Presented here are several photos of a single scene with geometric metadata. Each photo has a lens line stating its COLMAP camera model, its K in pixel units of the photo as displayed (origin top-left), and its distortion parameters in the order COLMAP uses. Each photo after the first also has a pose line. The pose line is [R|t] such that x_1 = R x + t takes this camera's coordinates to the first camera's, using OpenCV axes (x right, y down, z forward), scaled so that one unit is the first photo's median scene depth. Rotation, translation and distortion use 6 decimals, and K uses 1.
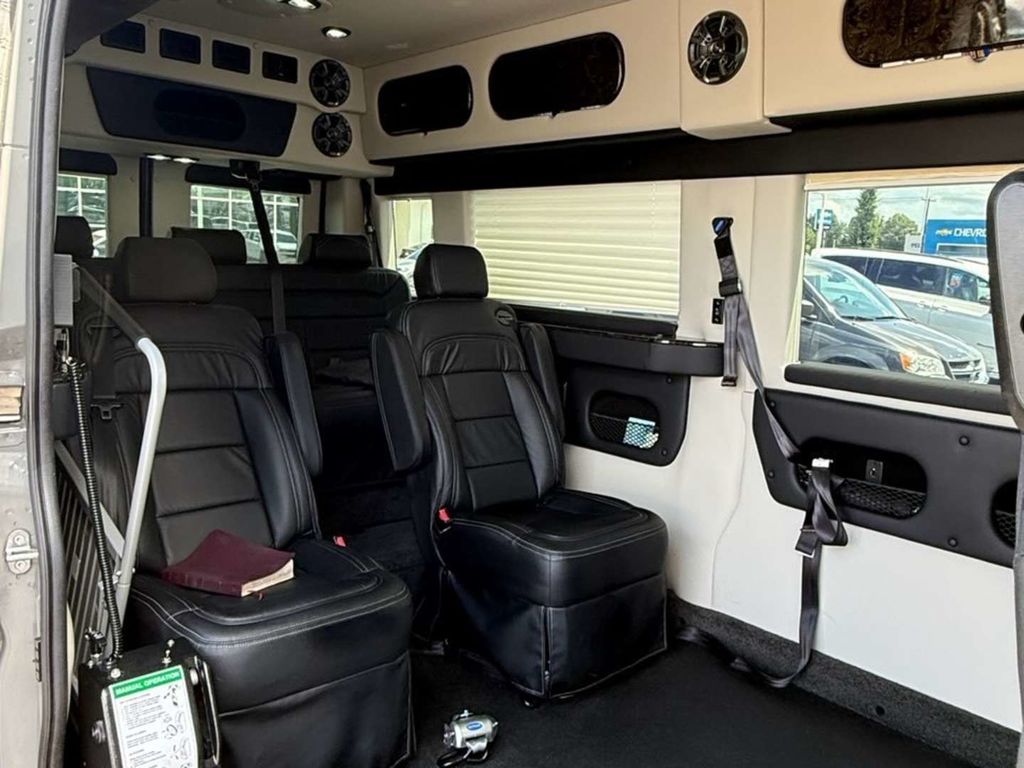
lens RADIAL K [[833.1, 0, 512.0], [0, 833.1, 384.0], [0, 0, 1]] dist [-0.000788, 0.002920]
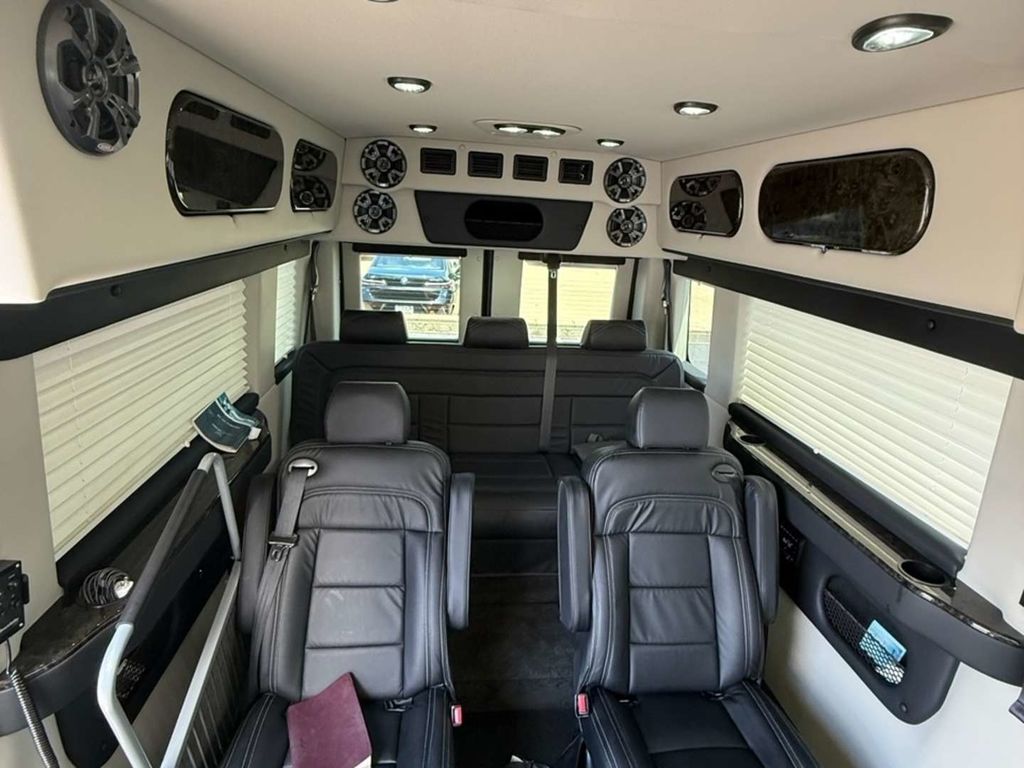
lens RADIAL K [[537.3, 0, 512.0], [0, 537.3, 384.0], [0, 0, 1]] dist [-0.005785, -0.000293]
pose [[0.813612, 0.178187, -0.553431, 0.099604], [-0.104440, 0.981187, 0.162372, -0.227221], [0.571952, -0.074307, 0.816915, 0.381312]]
